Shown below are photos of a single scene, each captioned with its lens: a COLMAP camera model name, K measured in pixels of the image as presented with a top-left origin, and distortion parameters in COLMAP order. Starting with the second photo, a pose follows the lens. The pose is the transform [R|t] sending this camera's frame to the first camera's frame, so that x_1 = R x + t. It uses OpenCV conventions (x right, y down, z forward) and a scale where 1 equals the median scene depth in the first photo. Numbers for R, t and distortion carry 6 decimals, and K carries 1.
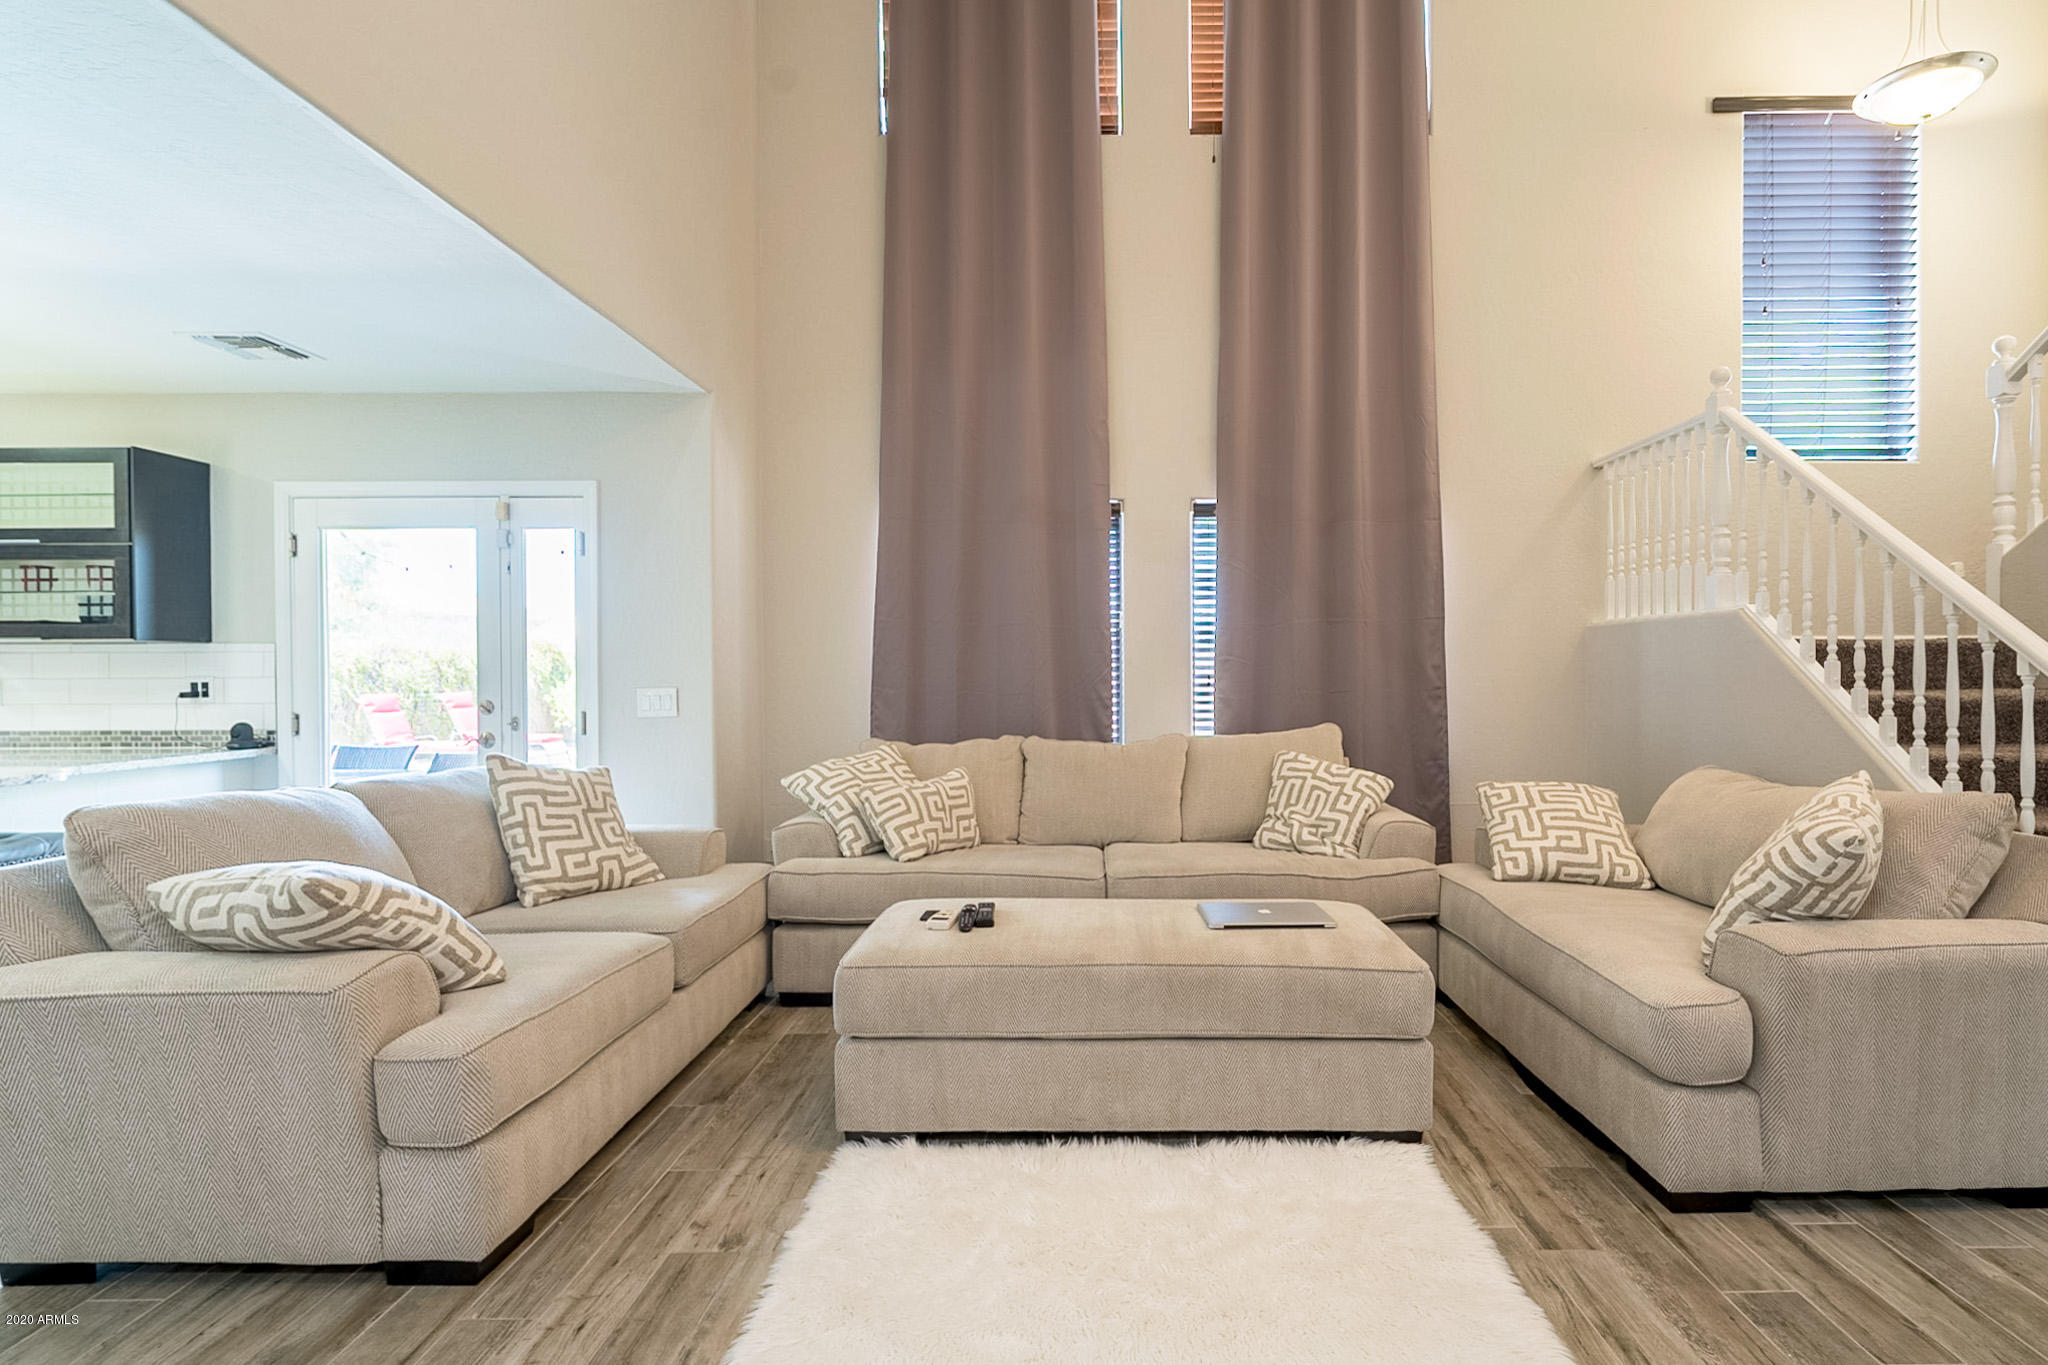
lens RADIAL K [[966.5, 0, 1117.7], [0, 966.5, 678.5], [0, 0, 1]] dist [-0.002118, -0.000016]
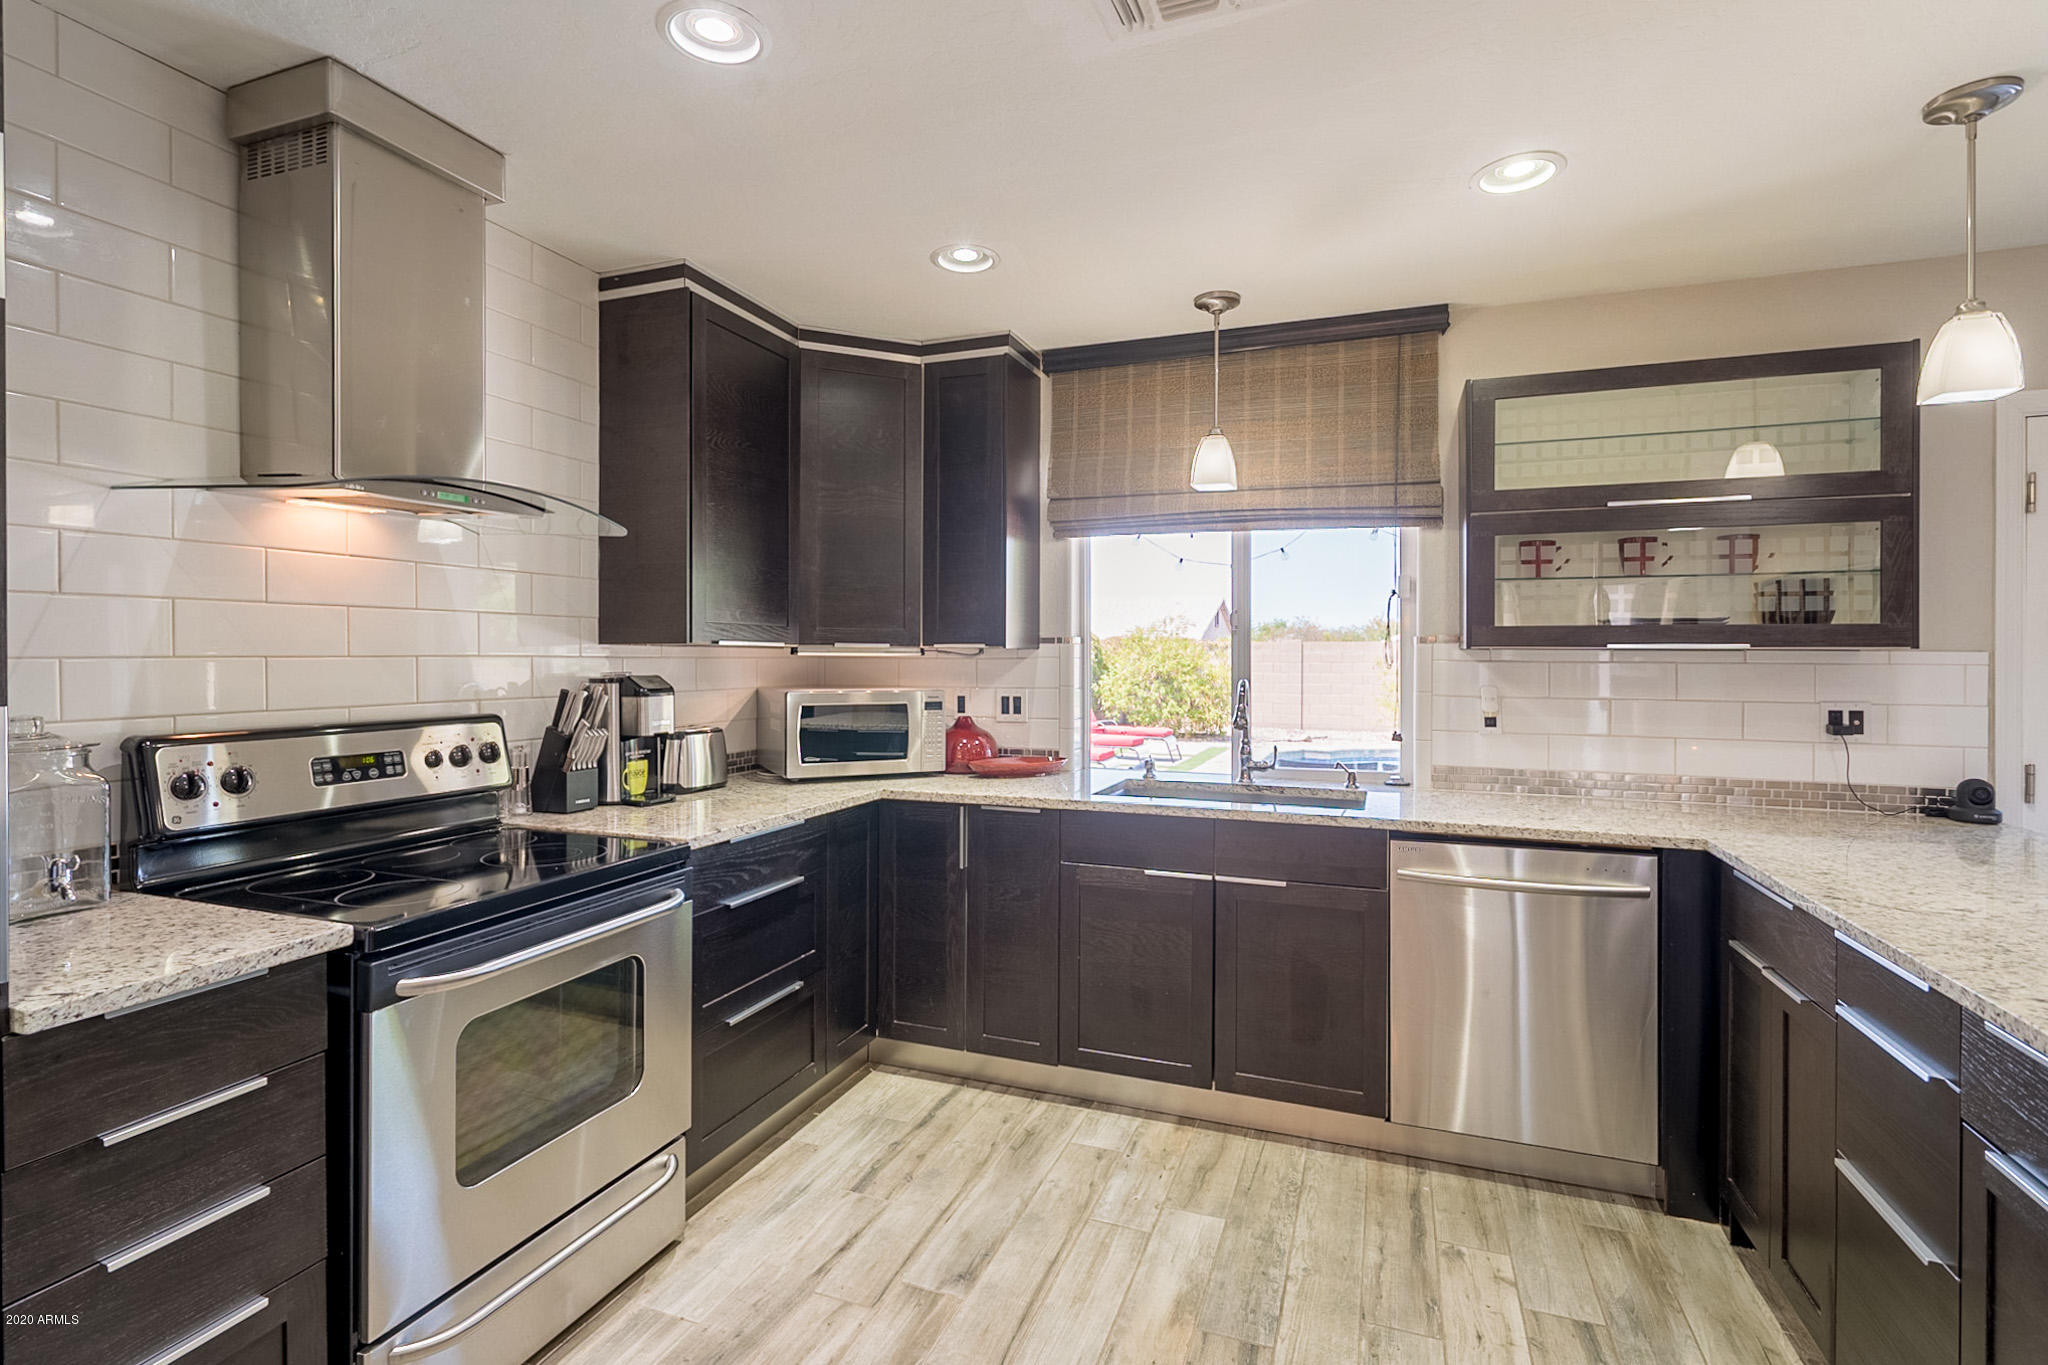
lens RADIAL K [[973.2, 0, 1022.2], [0, 973.2, 657.9], [0, 0, 1]] dist [-0.000367, -0.000456]
pose [[0.929329, 0.011065, -0.369087, -1.280788], [-0.012895, 0.999914, -0.002492, -0.024148], [0.369027, 0.007075, 0.929392, 0.191425]]
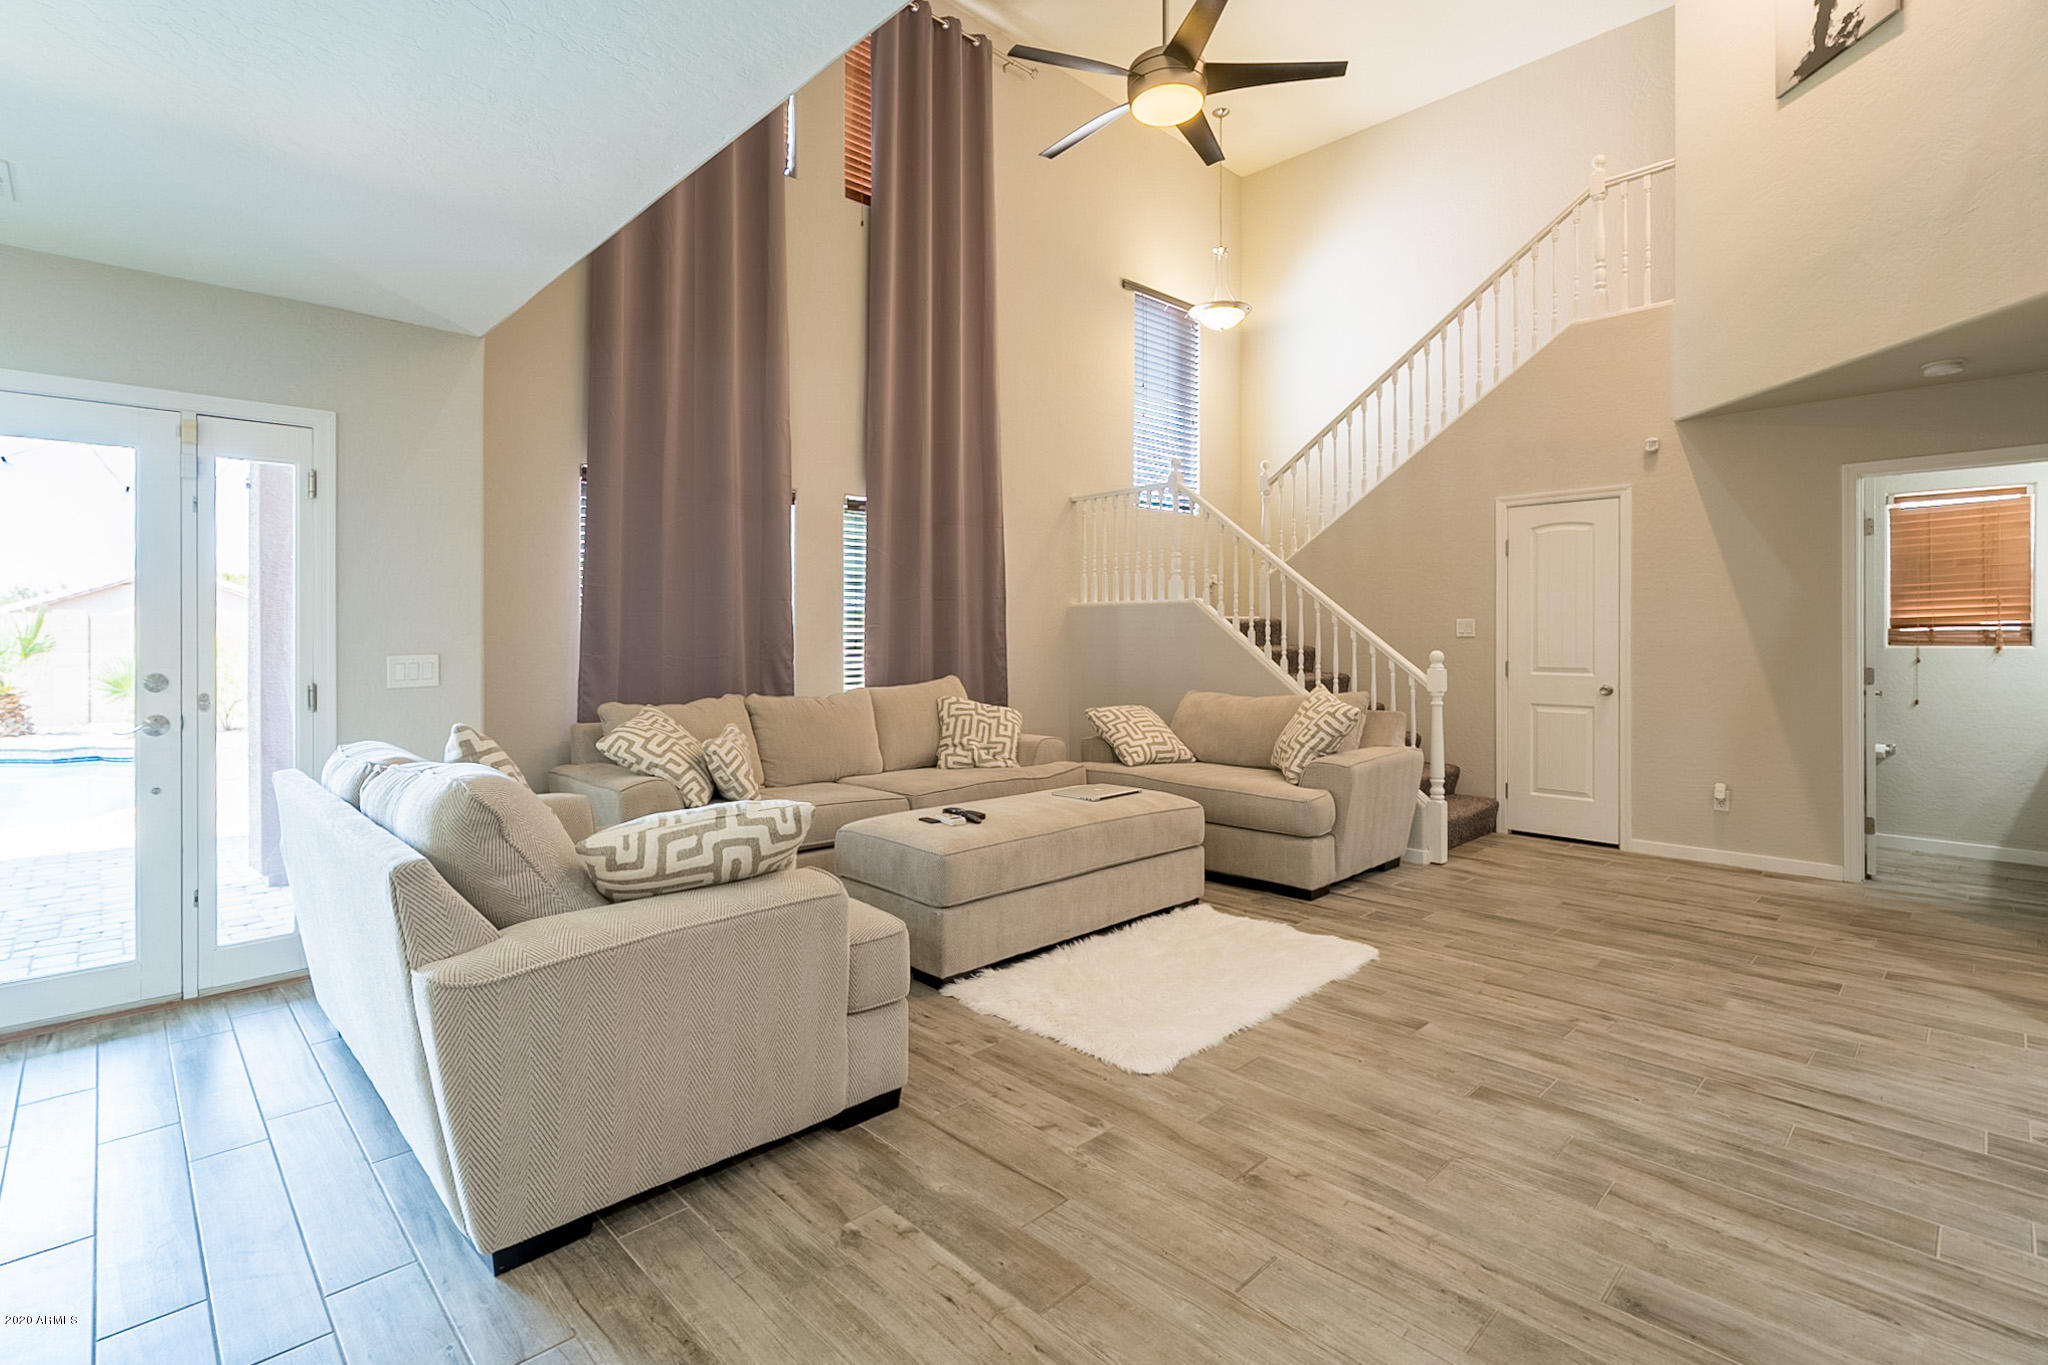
lens RADIAL K [[944.9, 0, 1027.6], [0, 944.9, 635.4], [0, 0, 1]] dist [-0.000617, -0.000129]
pose [[0.725588, 0.001631, 0.688128, -0.703284], [0.005944, 0.999945, -0.008637, 0.003161], [-0.688104, 0.010357, 0.725538, -0.024148]]
